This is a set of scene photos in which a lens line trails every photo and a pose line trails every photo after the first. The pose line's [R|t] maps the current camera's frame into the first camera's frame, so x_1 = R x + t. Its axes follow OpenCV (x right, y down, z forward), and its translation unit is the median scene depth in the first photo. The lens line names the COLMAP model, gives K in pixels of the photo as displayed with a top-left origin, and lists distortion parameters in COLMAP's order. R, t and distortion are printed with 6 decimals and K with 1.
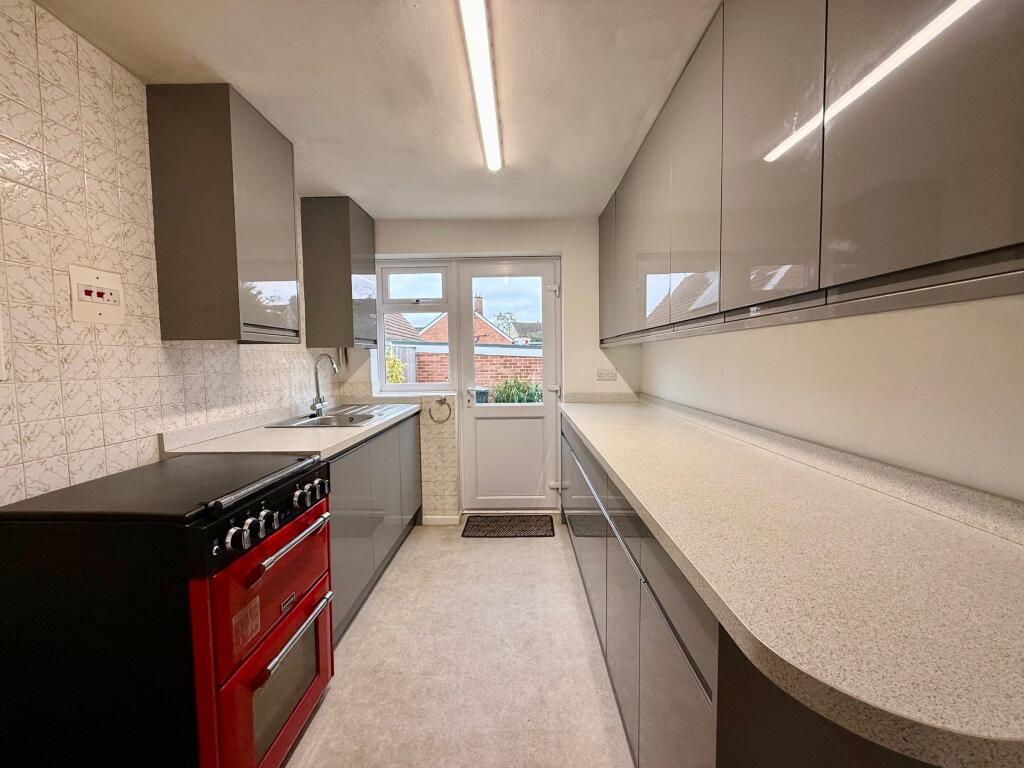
lens RADIAL K [[418.3, 0, 509.3], [0, 418.3, 384.0], [0, 0, 1]] dist [-0.000111, 0.000182]
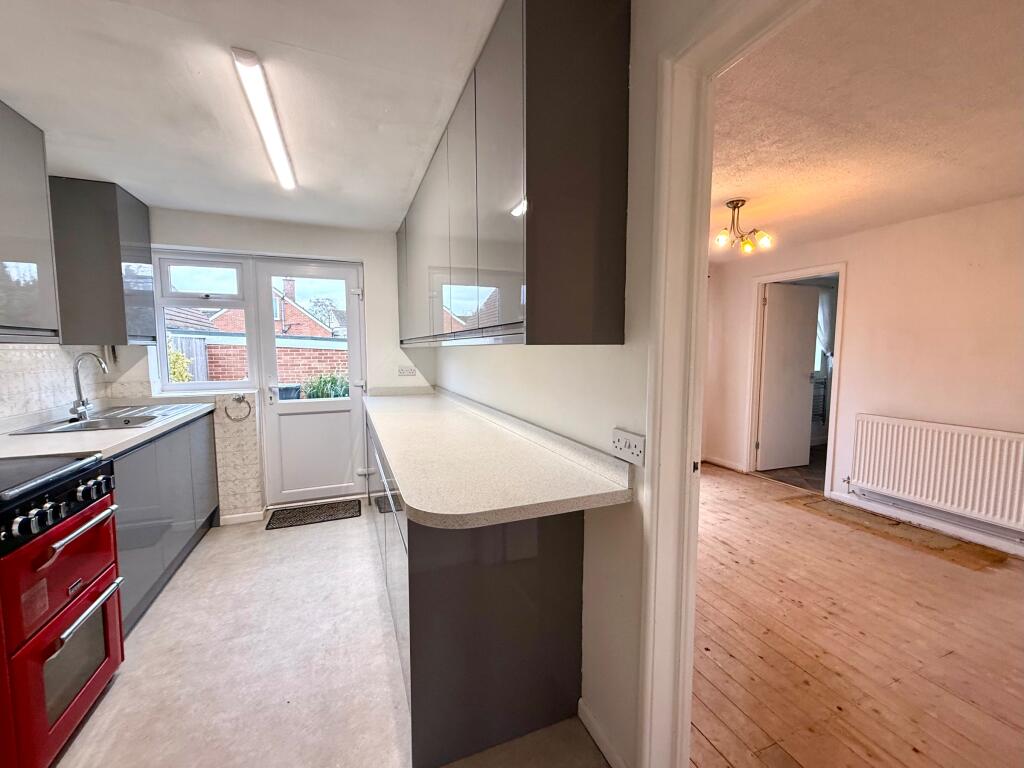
lens RADIAL K [[418.3, 0, 509.3], [0, 418.3, 384.0], [0, 0, 1]] dist [-0.000111, 0.000182]
pose [[0.918241, -0.022157, 0.395402, 0.038215], [0.015287, 0.999673, 0.020517, -0.005913], [-0.395728, -0.012795, 0.918279, -0.182189]]
